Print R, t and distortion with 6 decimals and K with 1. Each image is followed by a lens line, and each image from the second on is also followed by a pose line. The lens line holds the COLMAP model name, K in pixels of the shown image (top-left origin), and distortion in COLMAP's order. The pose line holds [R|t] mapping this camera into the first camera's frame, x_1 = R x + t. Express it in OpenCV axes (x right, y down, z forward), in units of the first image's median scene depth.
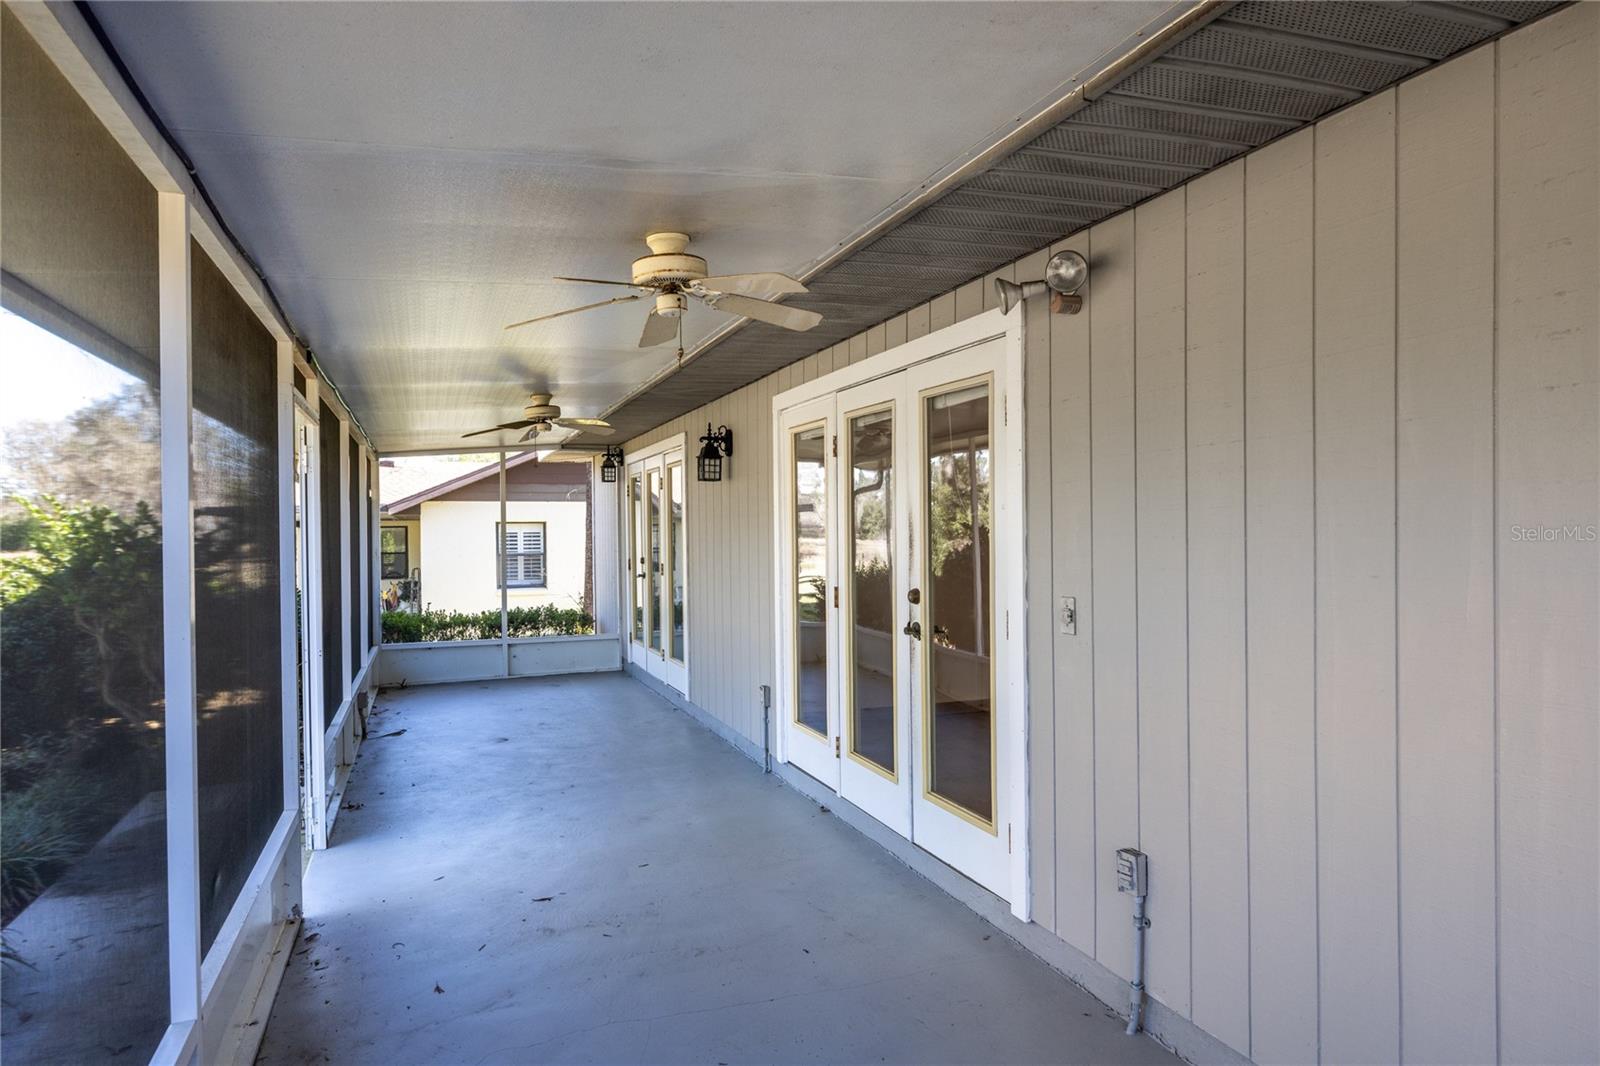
lens RADIAL K [[1014.9, 0, 803.6], [0, 1014.9, 531.2], [0, 0, 1]] dist [0.009743, 0.003142]
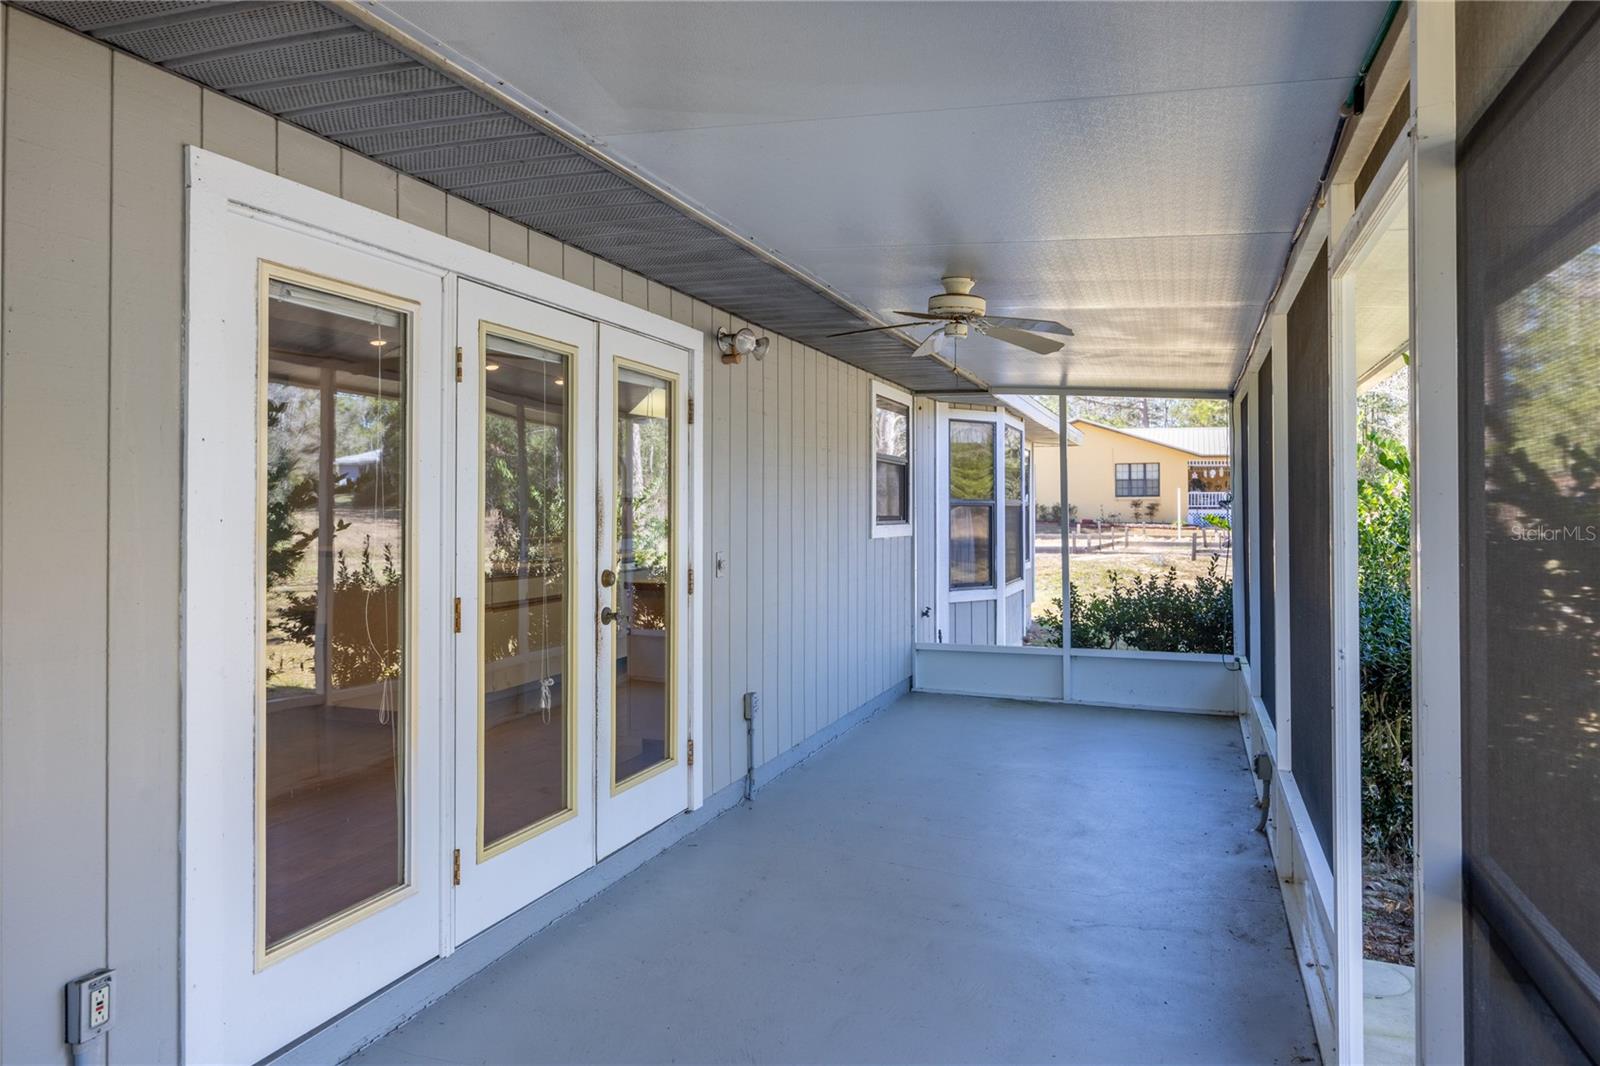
lens RADIAL K [[1066.7, 0, 801.9], [0, 1066.7, 517.0], [0, 0, 1]] dist [-0.005628, 0.004854]
pose [[-0.765203, 0.017441, 0.643553, -0.434675], [0.018121, 0.999820, -0.005550, 0.011819], [-0.643534, 0.007415, -0.765381, 1.106405]]
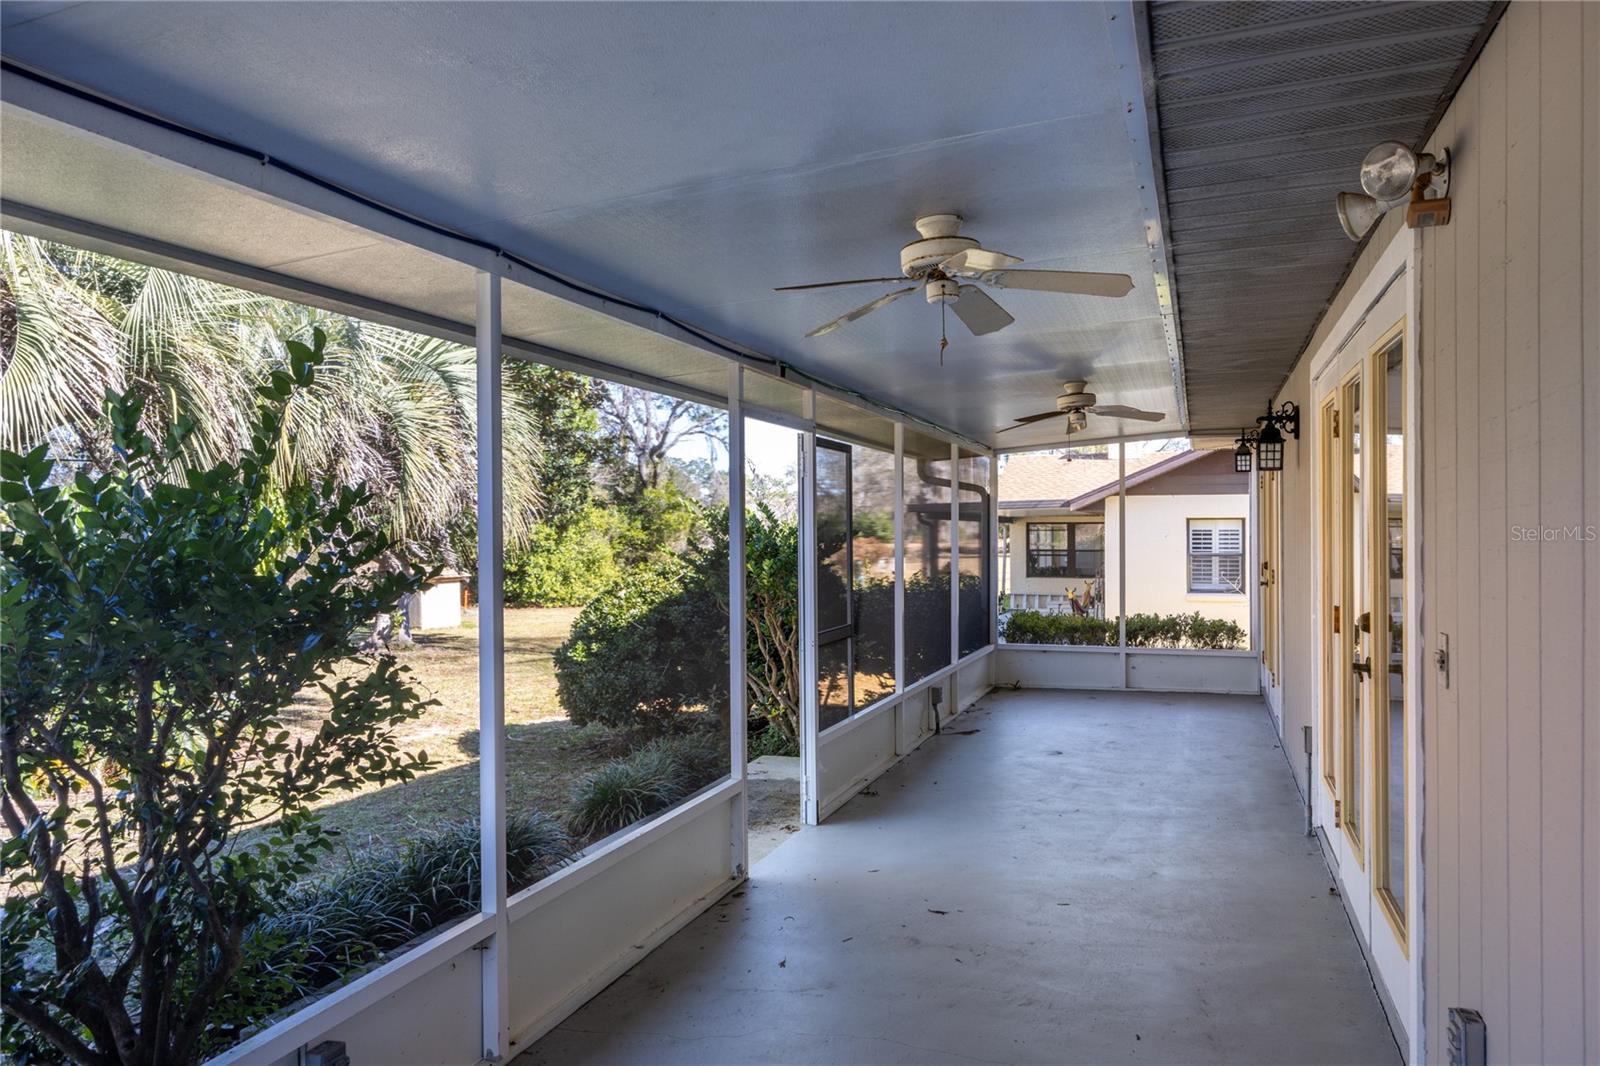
lens RADIAL K [[1125.2, 0, 799.2], [0, 1125.2, 539.7], [0, 0, 1]] dist [0.041771, 0.003107]
pose [[0.766699, 0.012490, -0.641886, 0.208609], [-0.005258, 0.999899, 0.013175, -0.003824], [0.641986, -0.006726, 0.766687, 0.057696]]
